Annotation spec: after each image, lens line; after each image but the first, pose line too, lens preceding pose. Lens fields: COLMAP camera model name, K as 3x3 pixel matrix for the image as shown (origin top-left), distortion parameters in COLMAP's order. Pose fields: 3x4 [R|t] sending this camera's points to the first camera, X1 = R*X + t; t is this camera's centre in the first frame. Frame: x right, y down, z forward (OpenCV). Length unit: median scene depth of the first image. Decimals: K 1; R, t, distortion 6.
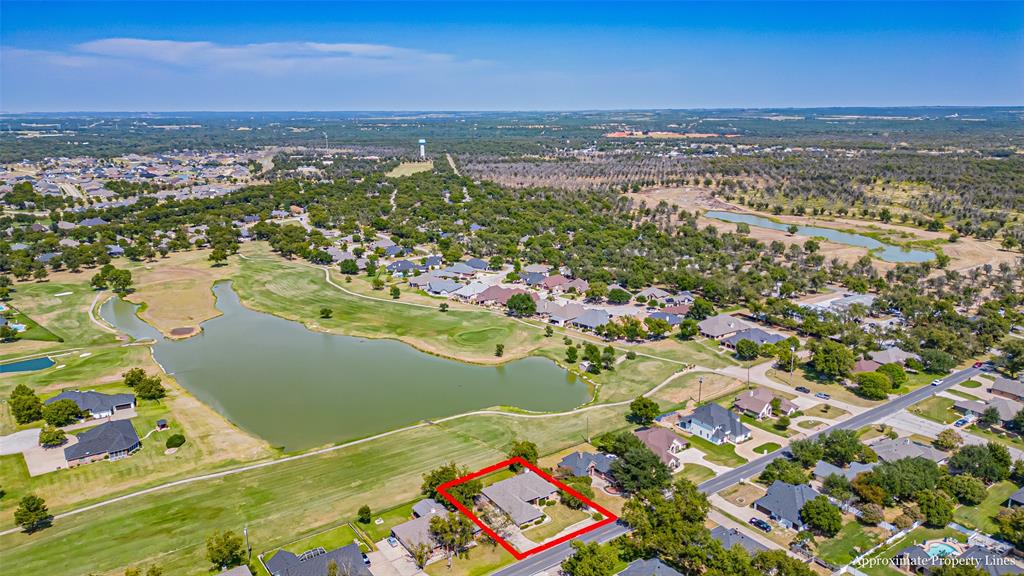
lens RADIAL K [[717.9, 0, 505.7], [0, 717.9, 289.7], [0, 0, 1]] dist [0.071729, -0.071665]
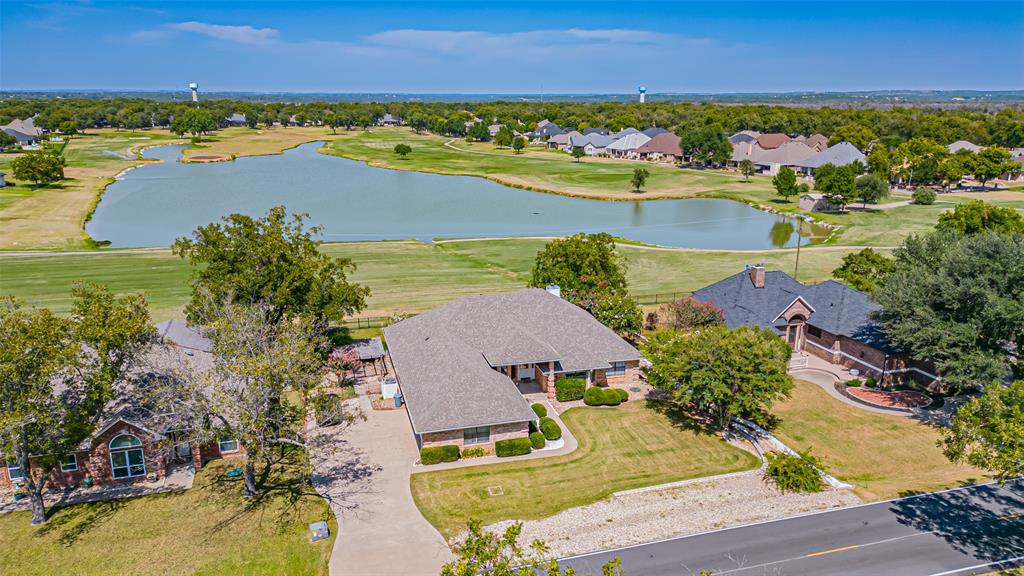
lens RADIAL K [[717.9, 0, 505.7], [0, 717.9, 289.7], [0, 0, 1]] dist [0.071729, -0.071665]
pose [[0.948655, 0.092870, -0.302373, 0.068525], [-0.087263, 0.995670, 0.032031, 0.167856], [0.304038, -0.004000, 0.952651, 0.495467]]
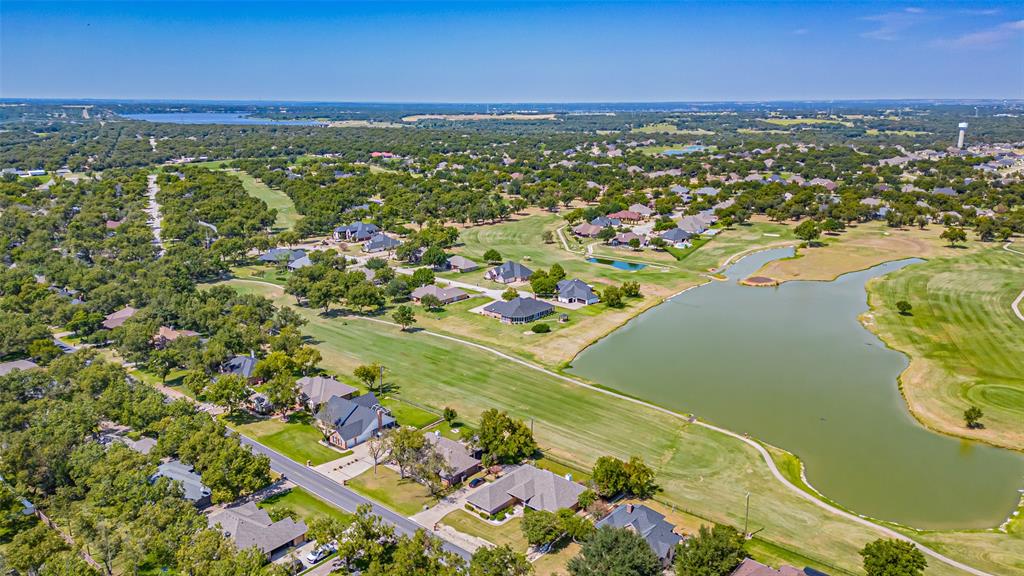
lens RADIAL K [[717.9, 0, 505.7], [0, 717.9, 289.7], [0, 0, 1]] dist [0.071729, -0.071665]
pose [[0.244448, 0.245903, -0.937964, 0.460173], [-0.233546, 0.953765, 0.189180, -0.041796], [0.941117, 0.172813, 0.290576, 0.477188]]
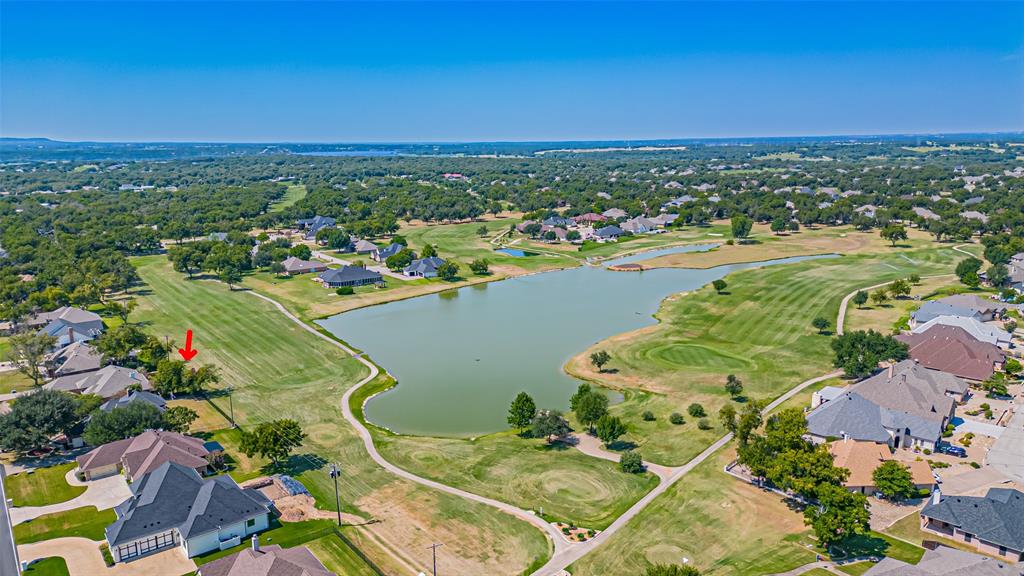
lens RADIAL K [[717.9, 0, 505.7], [0, 717.9, 289.7], [0, 0, 1]] dist [0.071729, -0.071665]
pose [[0.042536, 0.205163, -0.977803, 0.582391], [-0.231373, 0.954106, 0.190126, -0.068345], [0.971935, 0.218150, 0.088053, 0.914158]]
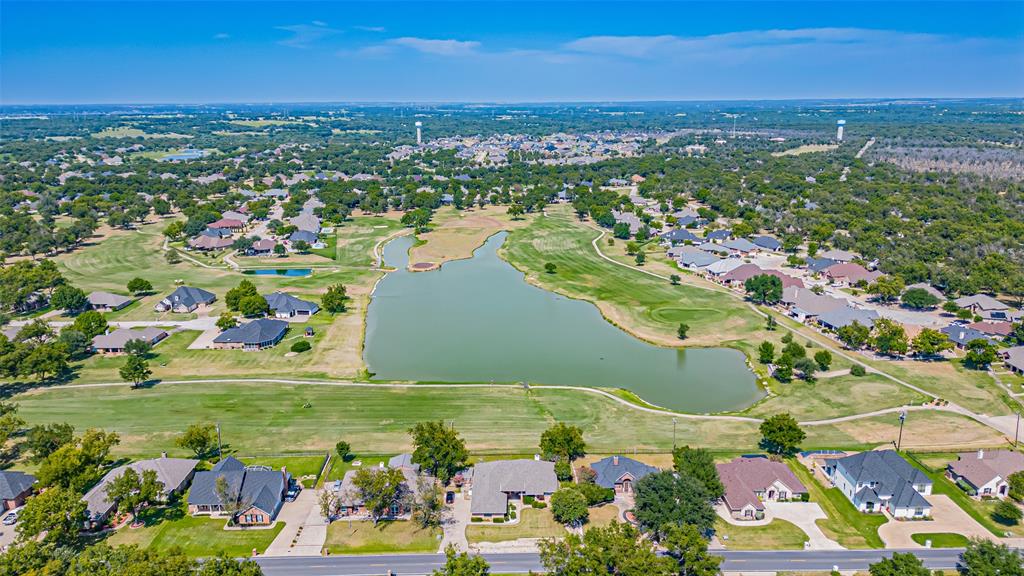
lens RADIAL K [[716.3, 0, 501.3], [0, 716.3, 287.2], [0, 0, 1]] dist [0.010767, -0.002500]
pose [[0.823777, 0.140676, -0.549183, 0.275814], [-0.134539, 0.989560, 0.051672, 0.022090], [0.550718, 0.031320, 0.834103, 0.224951]]
